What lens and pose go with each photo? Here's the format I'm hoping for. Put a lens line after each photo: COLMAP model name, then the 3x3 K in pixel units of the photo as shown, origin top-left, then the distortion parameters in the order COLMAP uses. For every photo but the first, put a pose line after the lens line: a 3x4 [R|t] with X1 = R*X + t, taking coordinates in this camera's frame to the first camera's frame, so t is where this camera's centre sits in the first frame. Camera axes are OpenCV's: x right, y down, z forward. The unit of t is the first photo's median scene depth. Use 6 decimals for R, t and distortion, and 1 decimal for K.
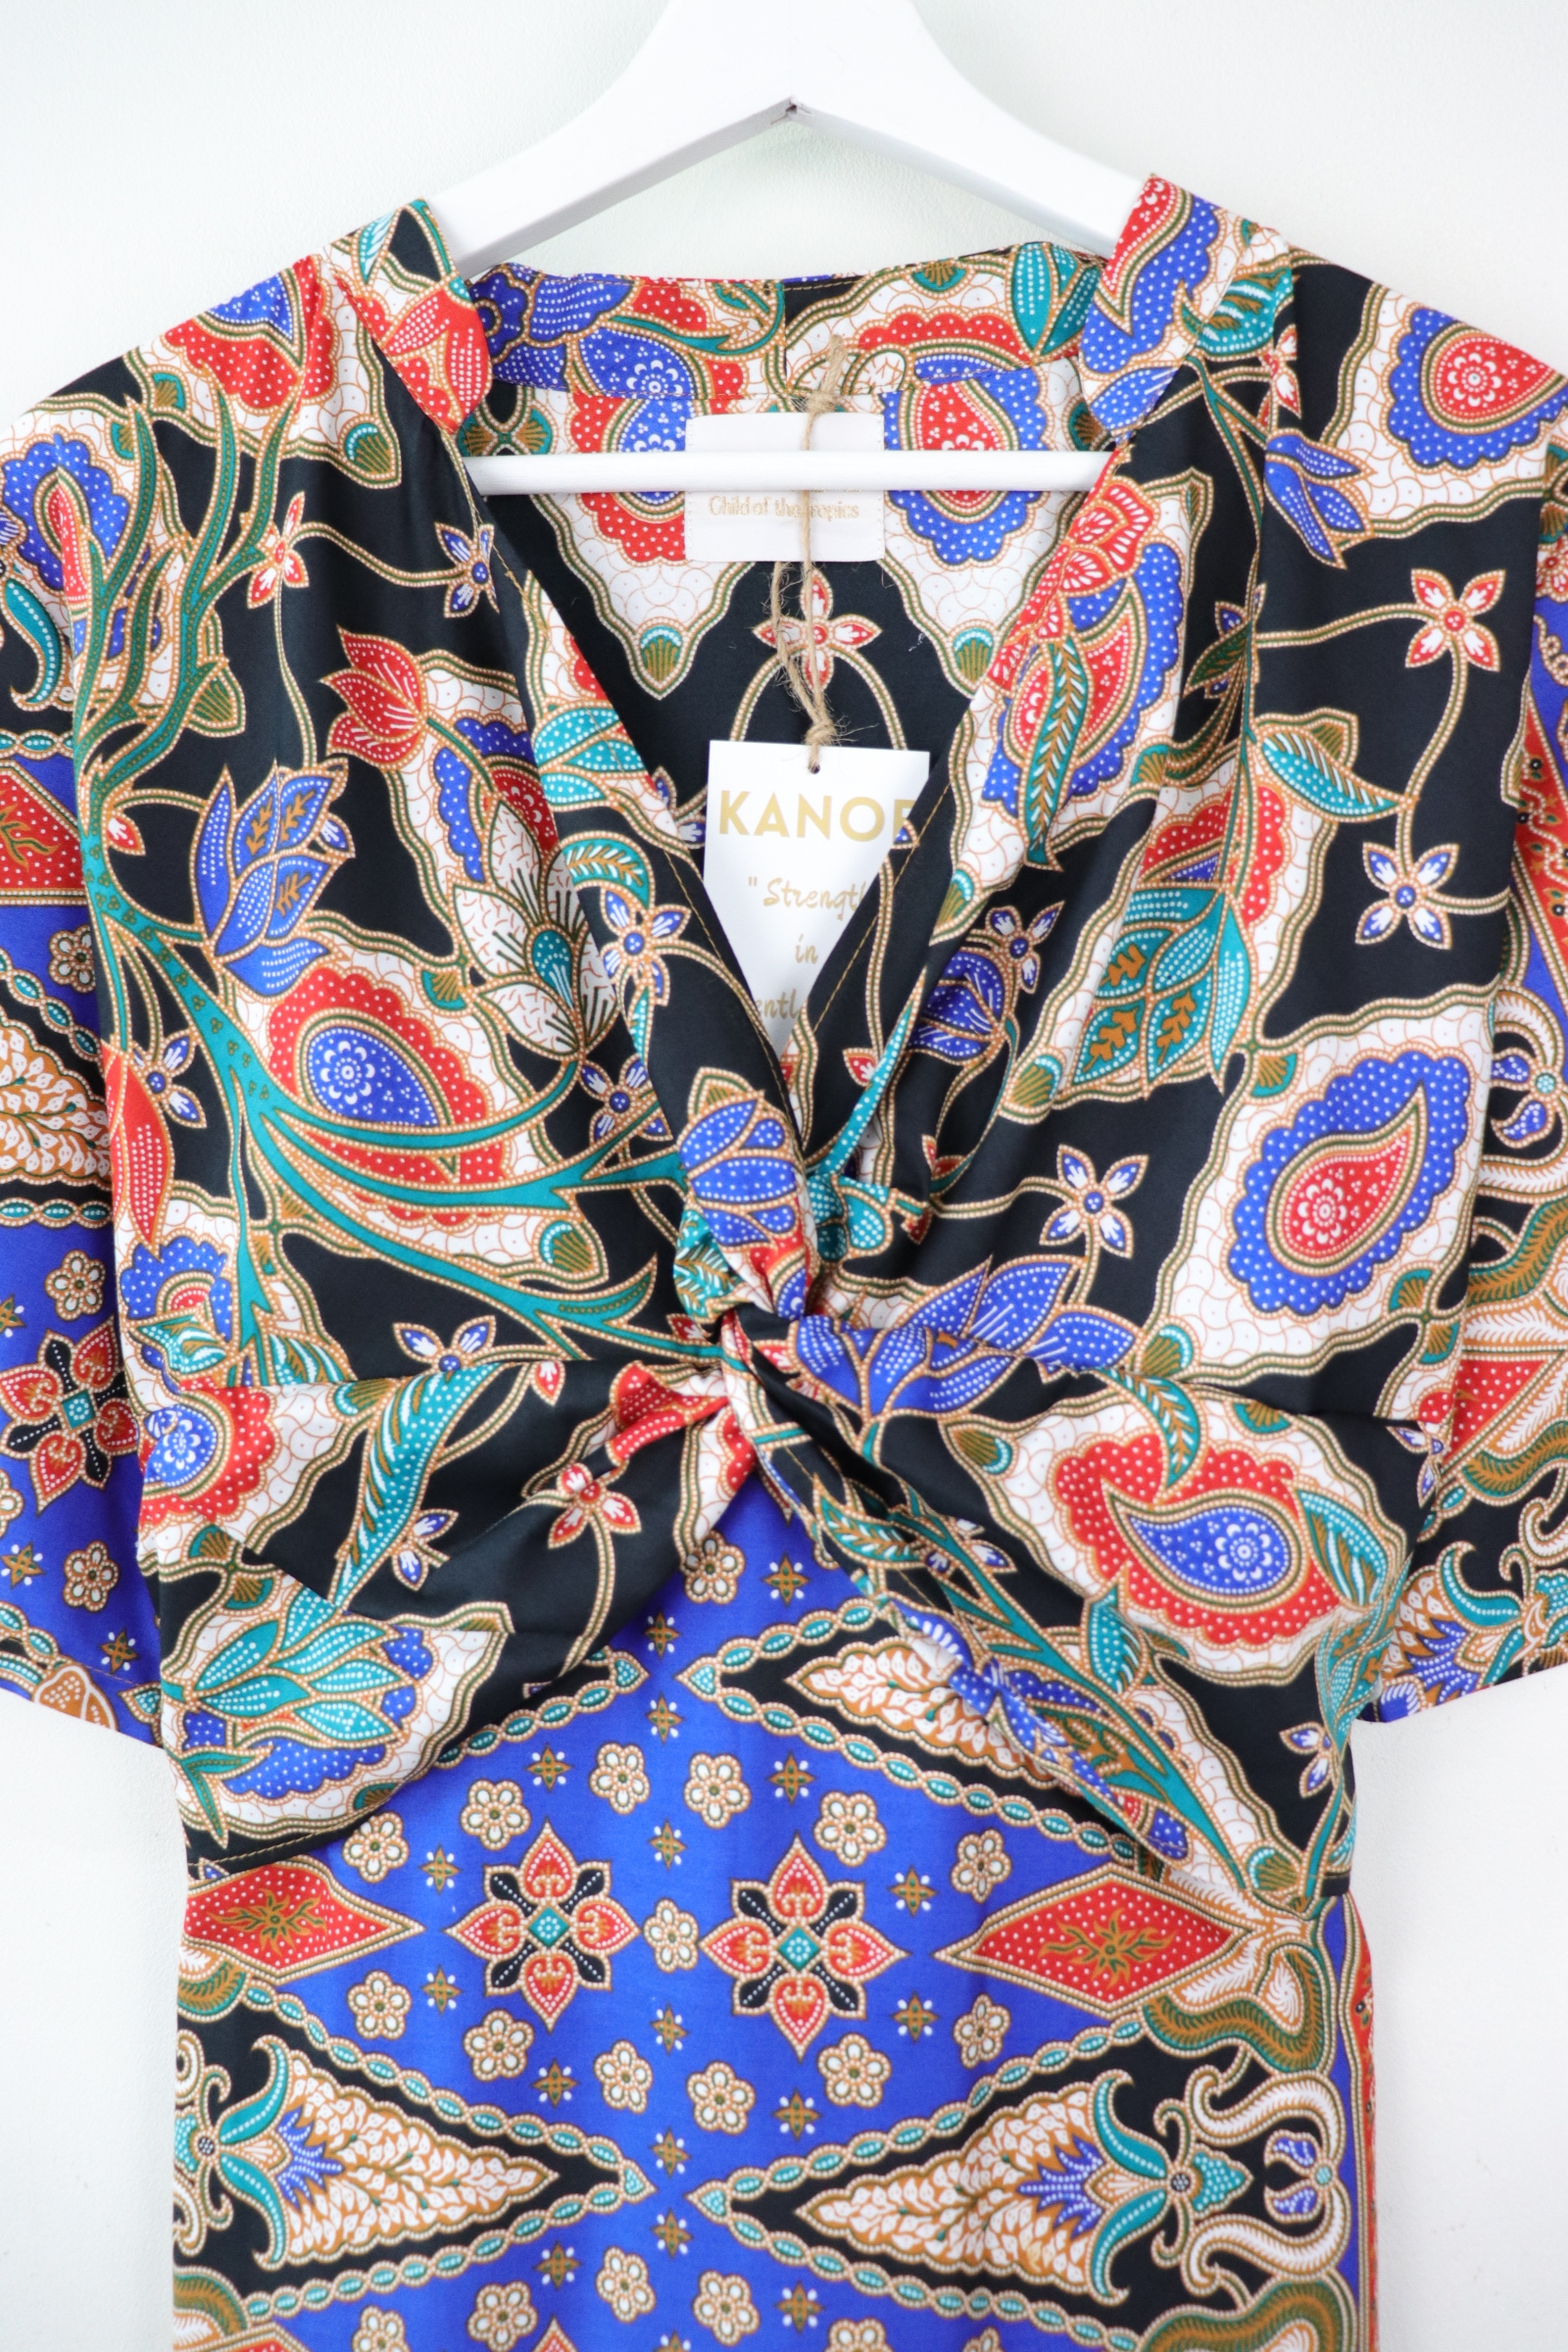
lens RADIAL K [[2000.5, 0, 784.0], [0, 2000.5, 1176.0], [0, 0, 1]] dist [-0.184521, 0.163066]
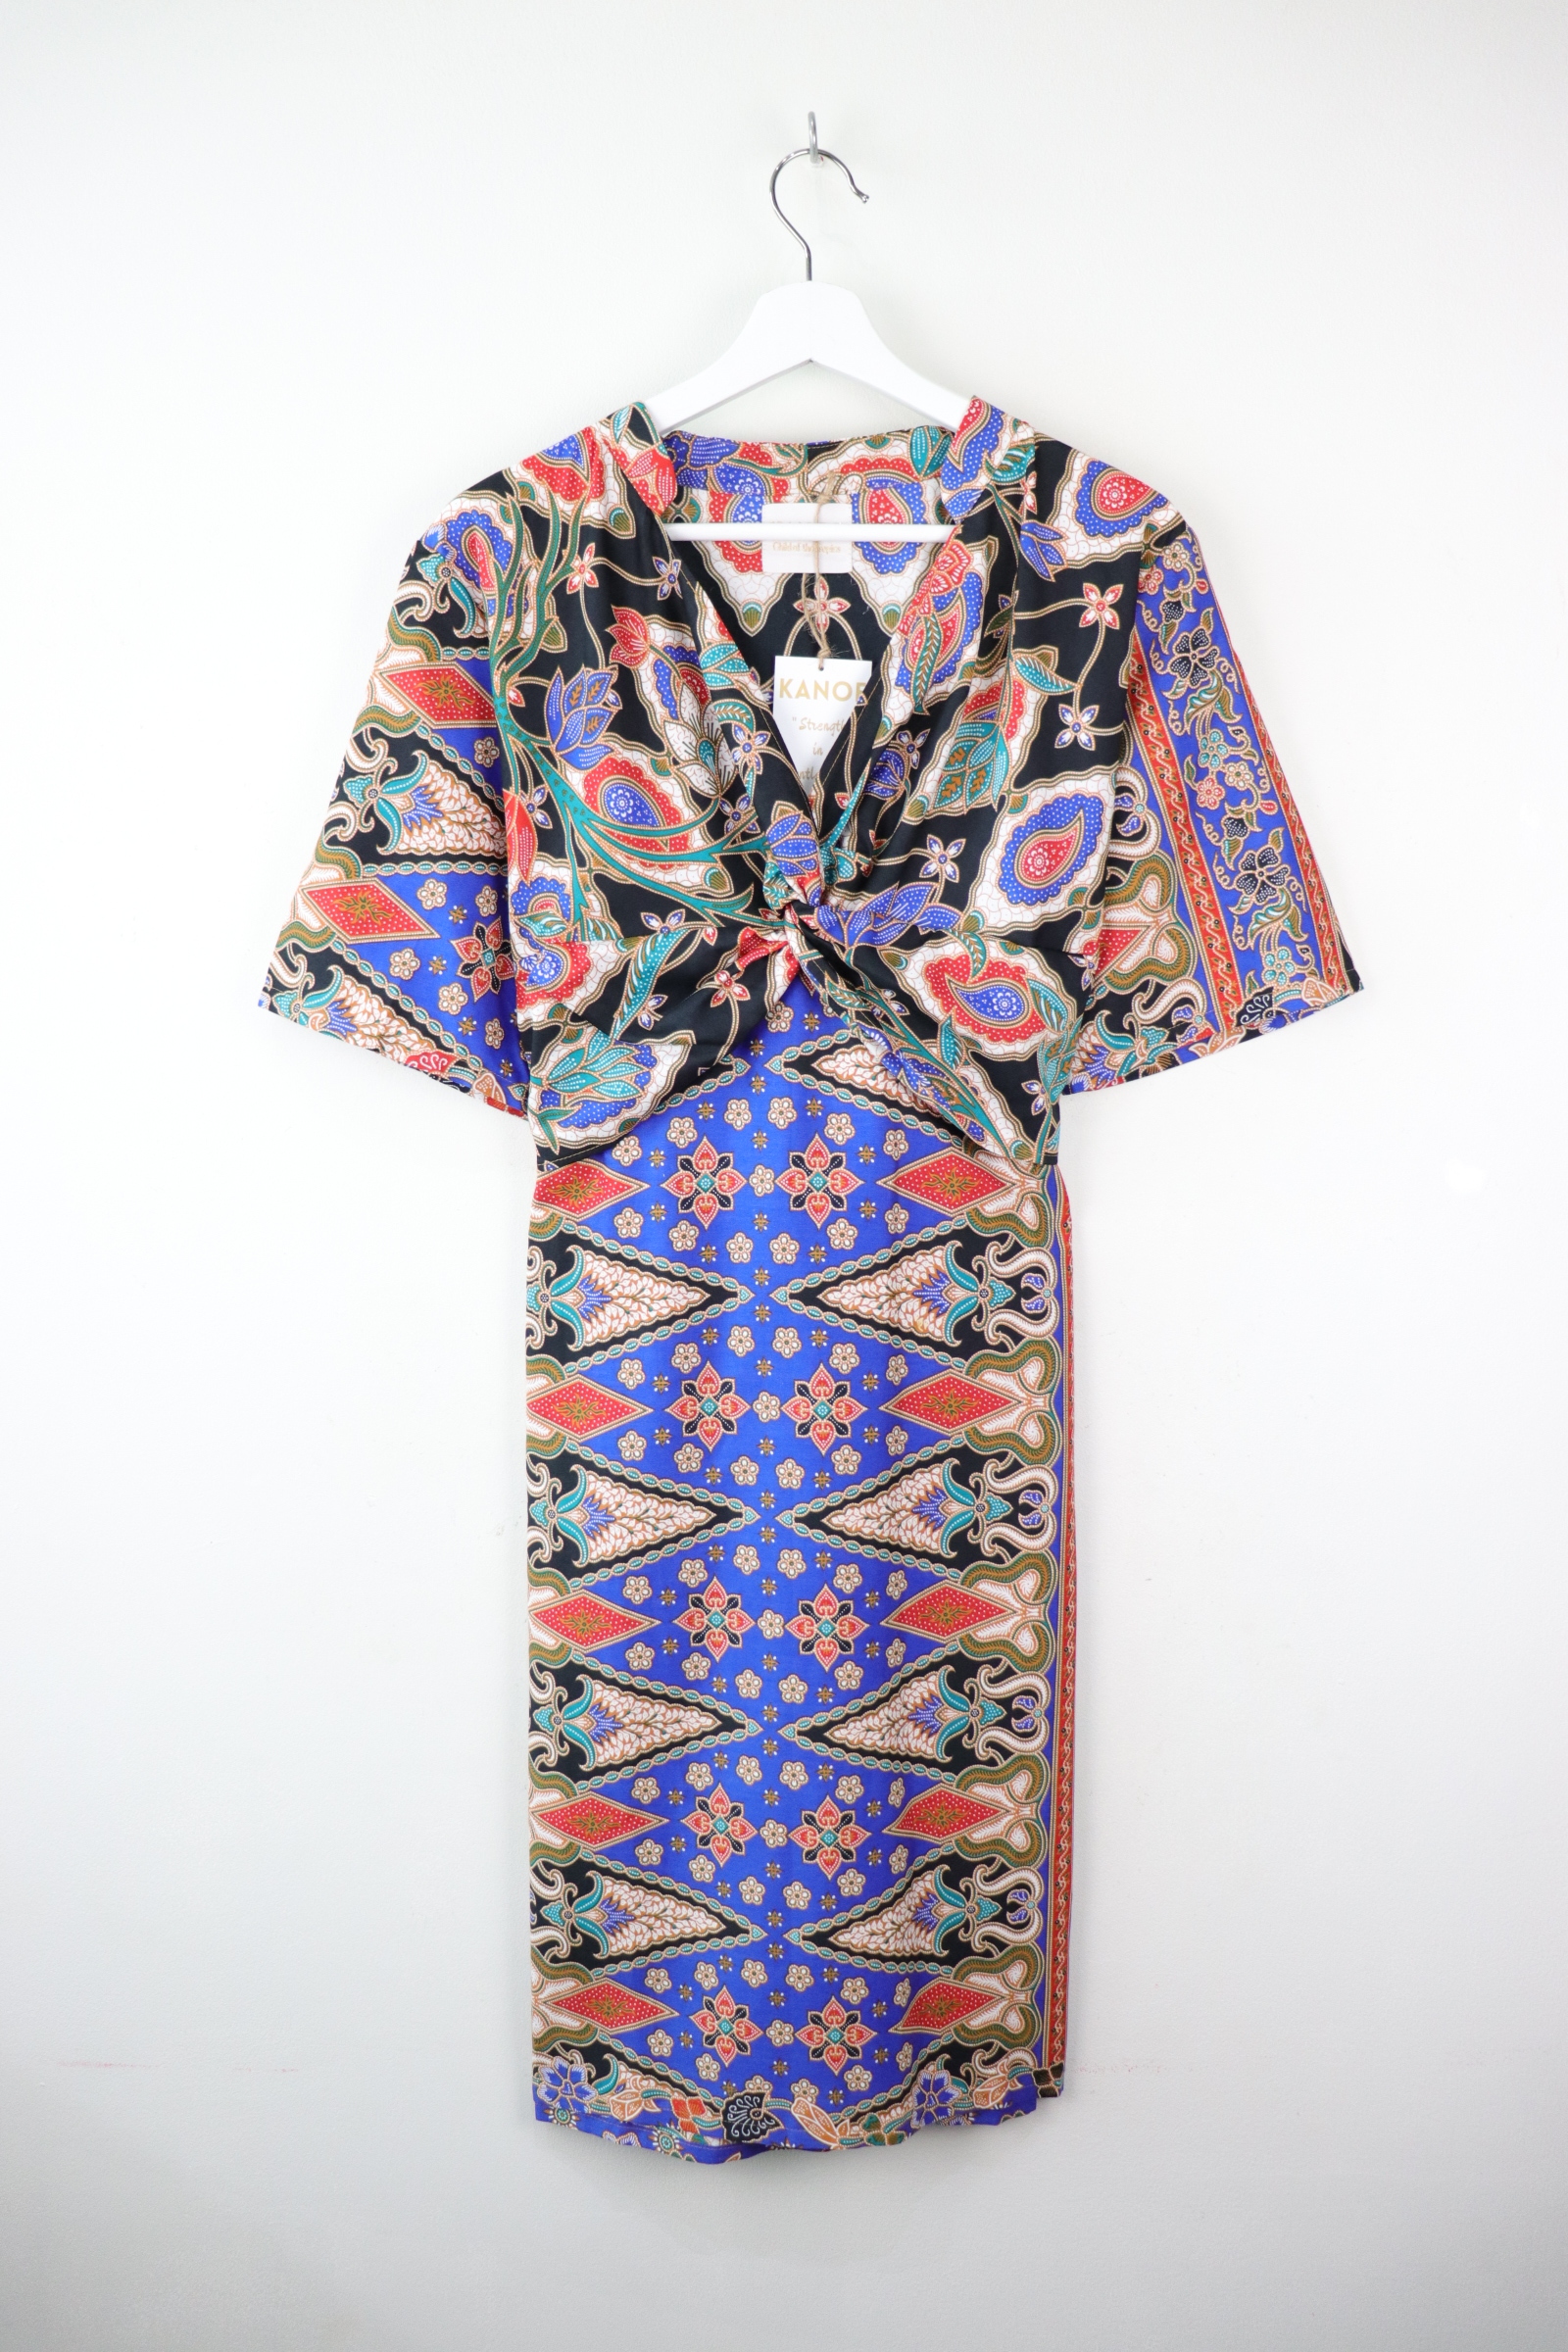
lens RADIAL K [[2000.5, 0, 784.0], [0, 2000.5, 1176.0], [0, 0, 1]] dist [-0.184521, 0.163066]
pose [[0.998941, -0.009479, 0.045012, -0.137177], [0.003760, 0.992090, 0.125474, 0.087829], [-0.045846, -0.125172, 0.991075, -1.334375]]
